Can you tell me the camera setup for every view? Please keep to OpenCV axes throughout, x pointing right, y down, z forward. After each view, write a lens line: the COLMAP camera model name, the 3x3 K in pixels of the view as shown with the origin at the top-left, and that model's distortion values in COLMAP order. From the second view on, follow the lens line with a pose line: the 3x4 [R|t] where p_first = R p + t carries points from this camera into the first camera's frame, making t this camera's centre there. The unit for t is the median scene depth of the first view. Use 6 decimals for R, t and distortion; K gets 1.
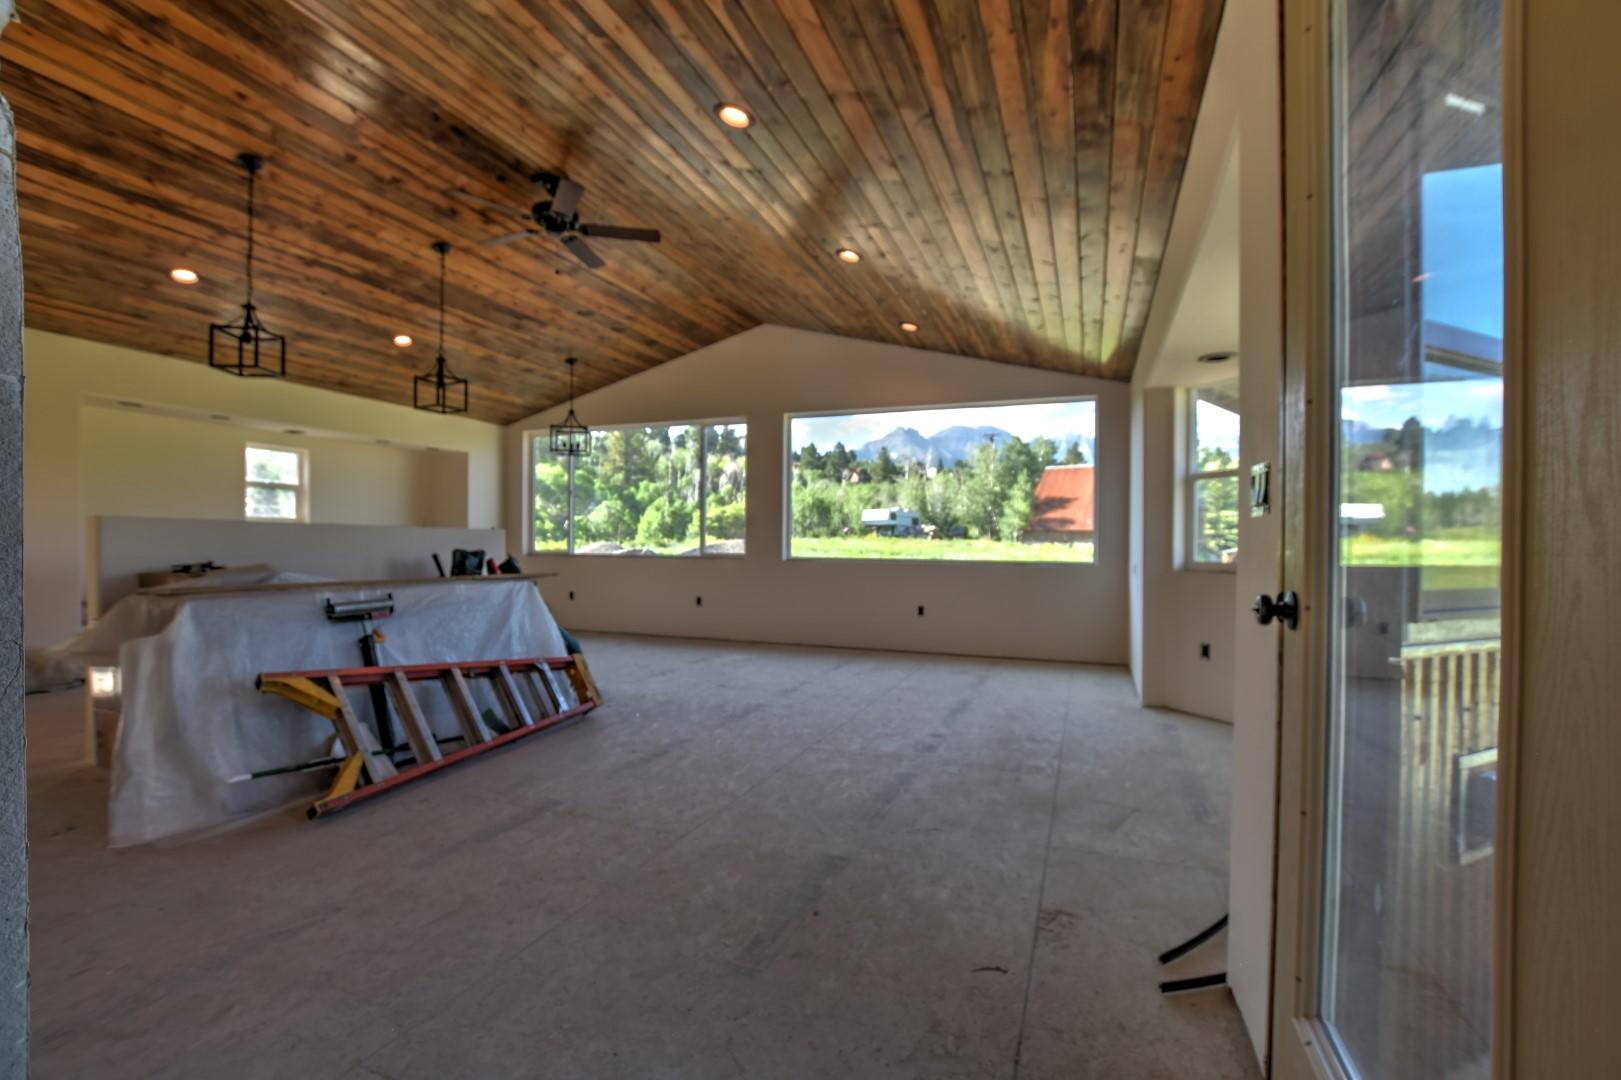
lens RADIAL K [[712.5, 0, 823.8], [0, 712.5, 547.3], [0, 0, 1]] dist [-0.032552, 0.004529]
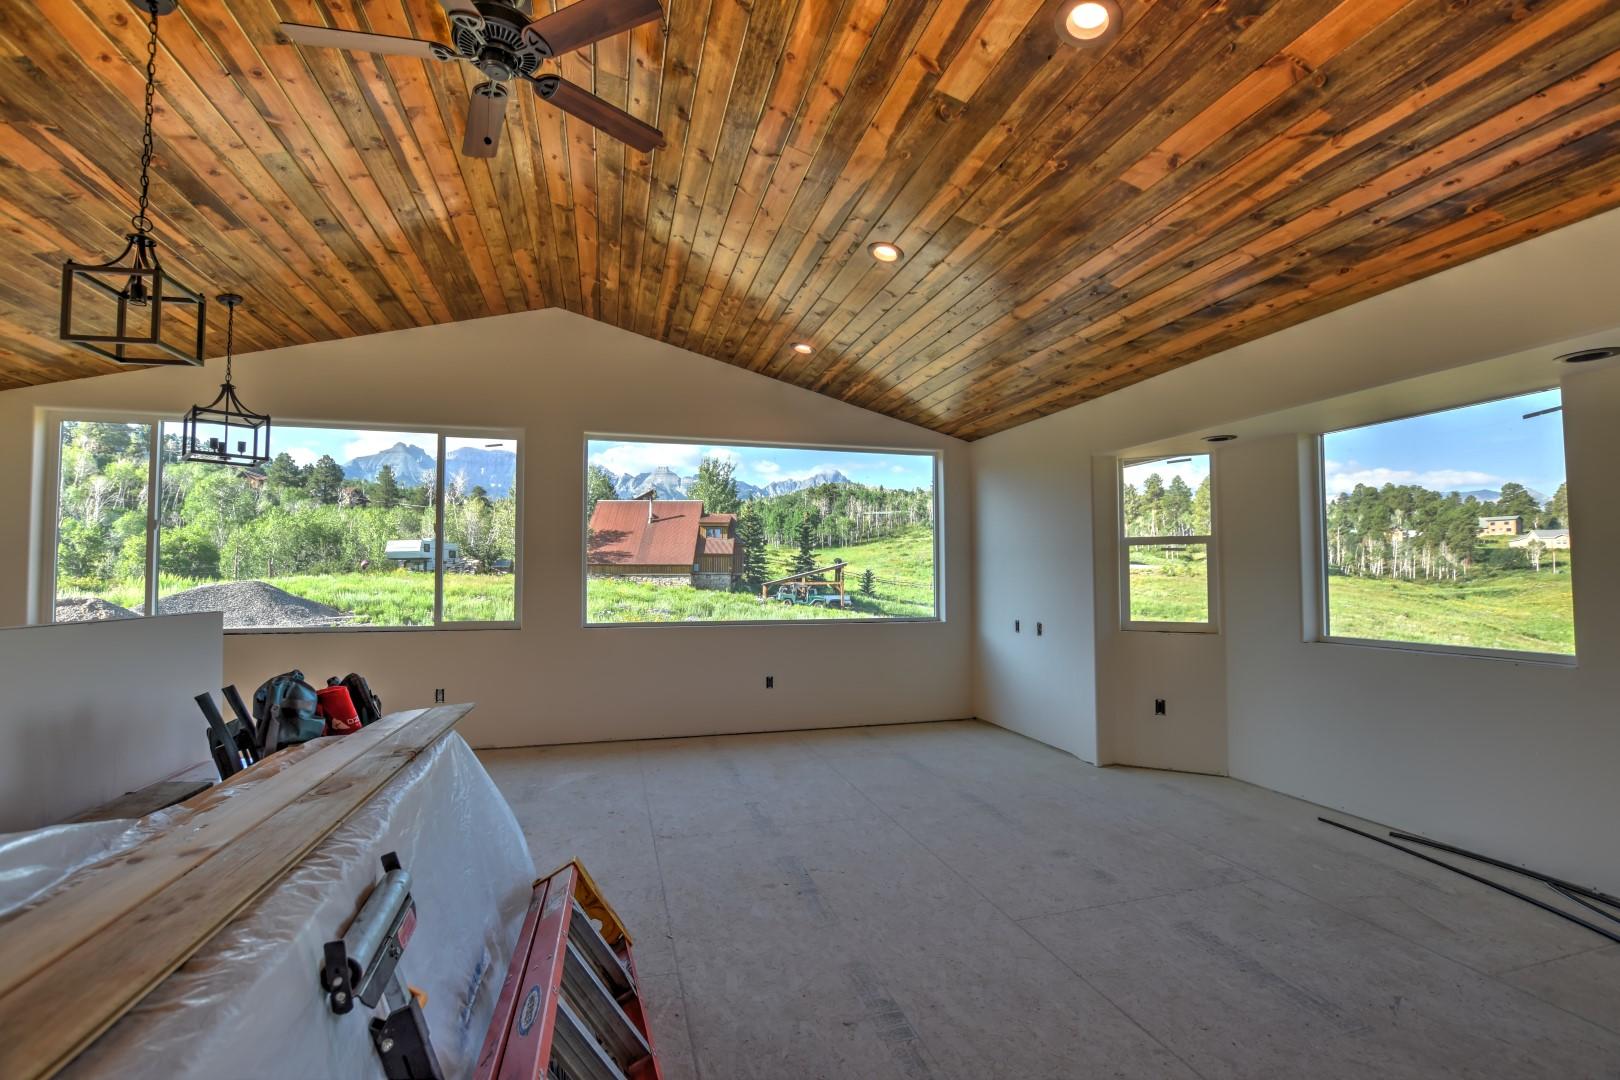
lens RADIAL K [[712.1, 0, 815.3], [0, 712.1, 550.0], [0, 0, 1]] dist [-0.032552, 0.004529]
pose [[0.797924, 0.012730, 0.602624, -0.335055], [0.011512, 0.999273, -0.036352, -0.037141], [-0.602648, 0.035943, 0.797197, 0.293107]]
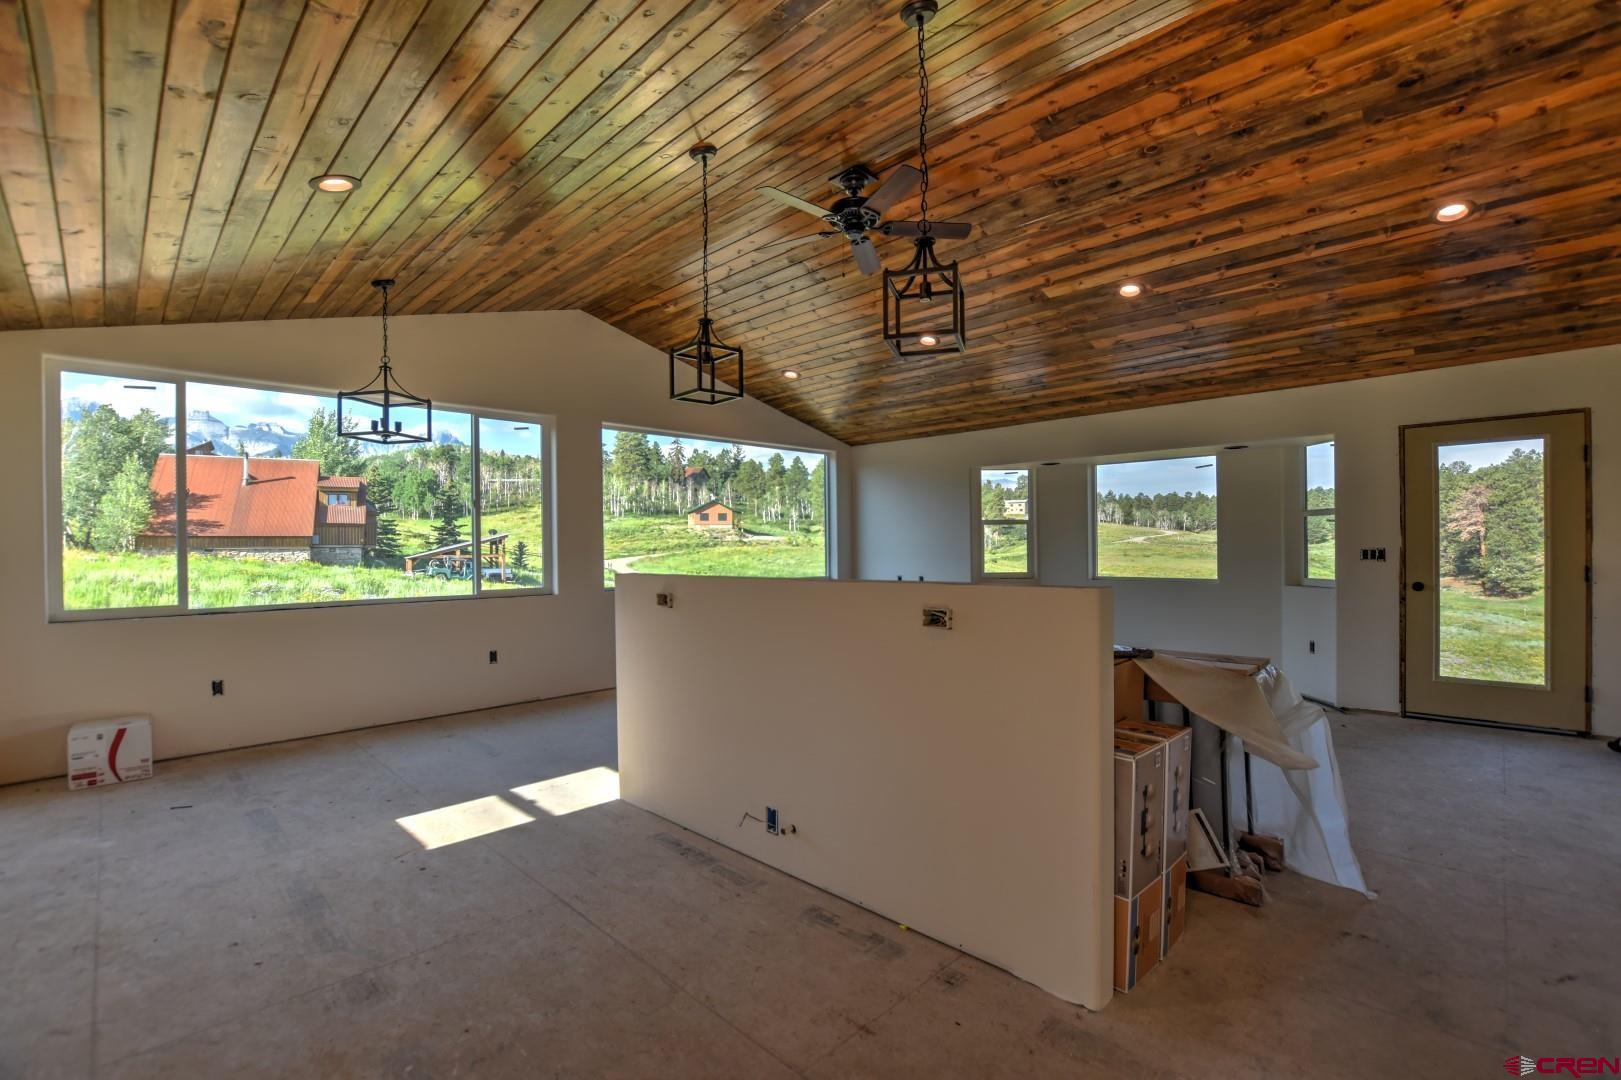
lens RADIAL K [[712.5, 0, 812.5], [0, 712.5, 544.1], [0, 0, 1]] dist [-0.032552, 0.004529]
pose [[0.406251, -0.010239, 0.913704, -0.801960], [0.017712, 0.999838, 0.003330, -0.041554], [-0.913590, 0.014831, 0.406366, 0.460358]]
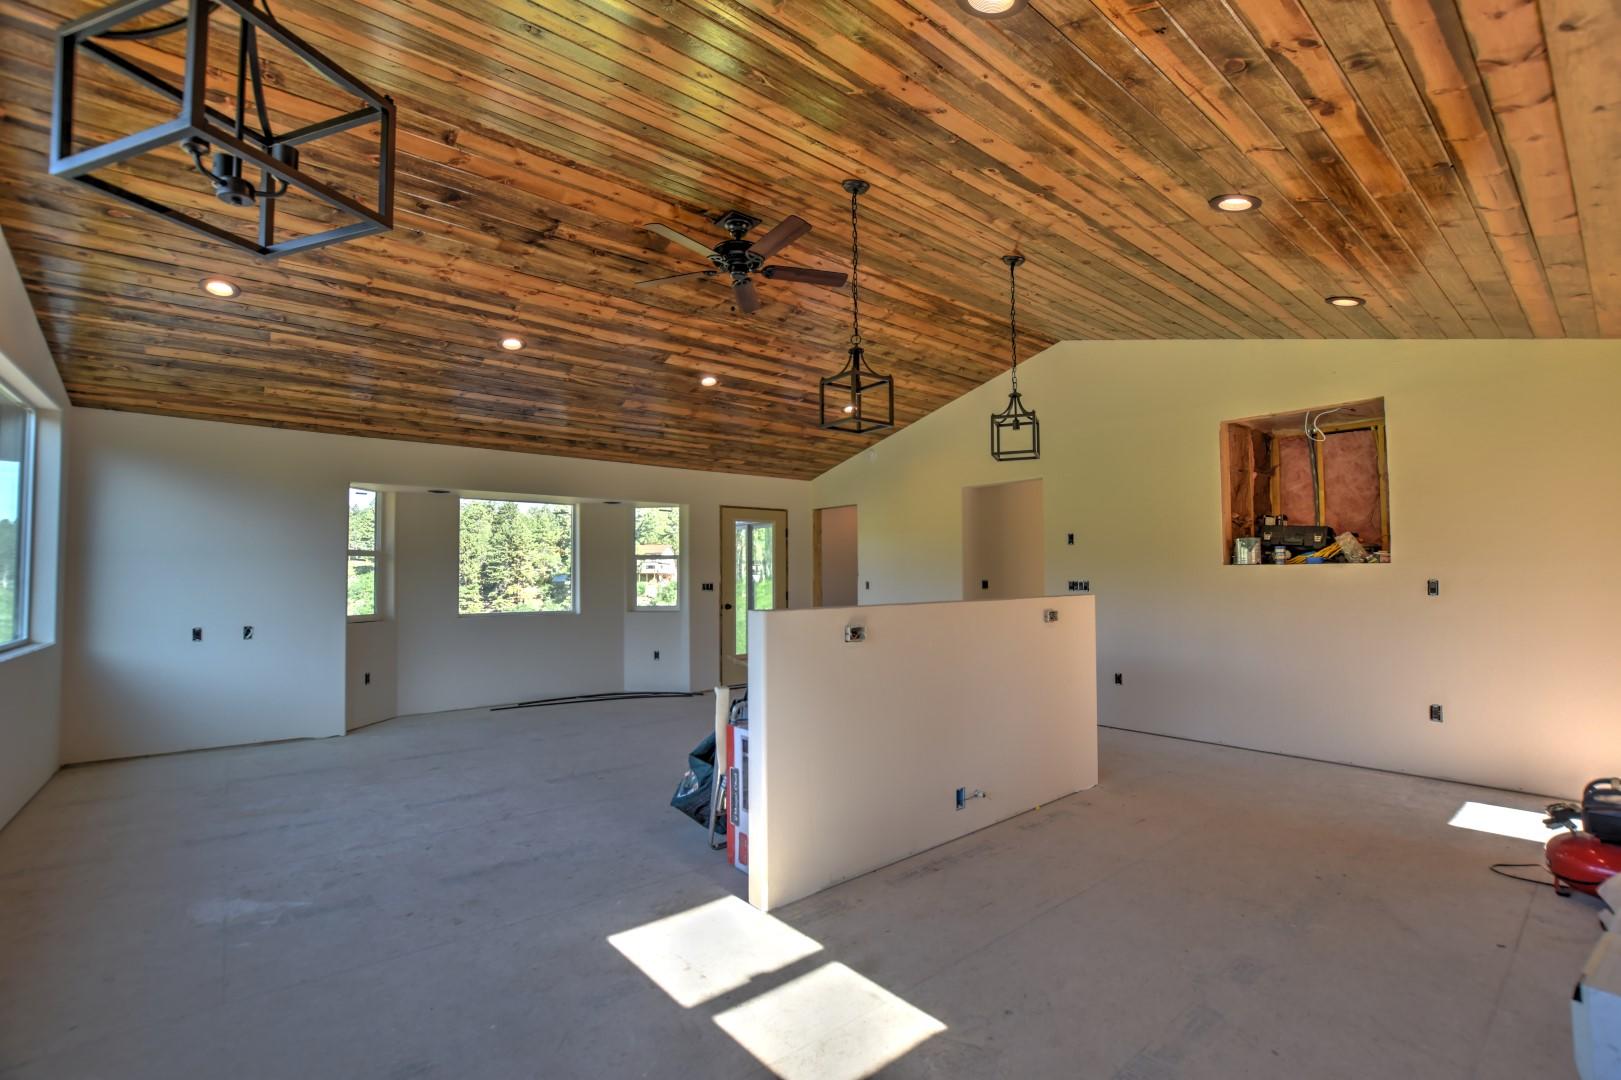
lens RADIAL K [[712.5, 0, 812.4], [0, 712.5, 549.9], [0, 0, 1]] dist [-0.032552, 0.004529]
pose [[-0.867307, 0.016923, 0.497485, -0.602583], [0.002973, 0.999580, -0.028820, -0.043834], [-0.497764, -0.023517, -0.866994, 1.142417]]
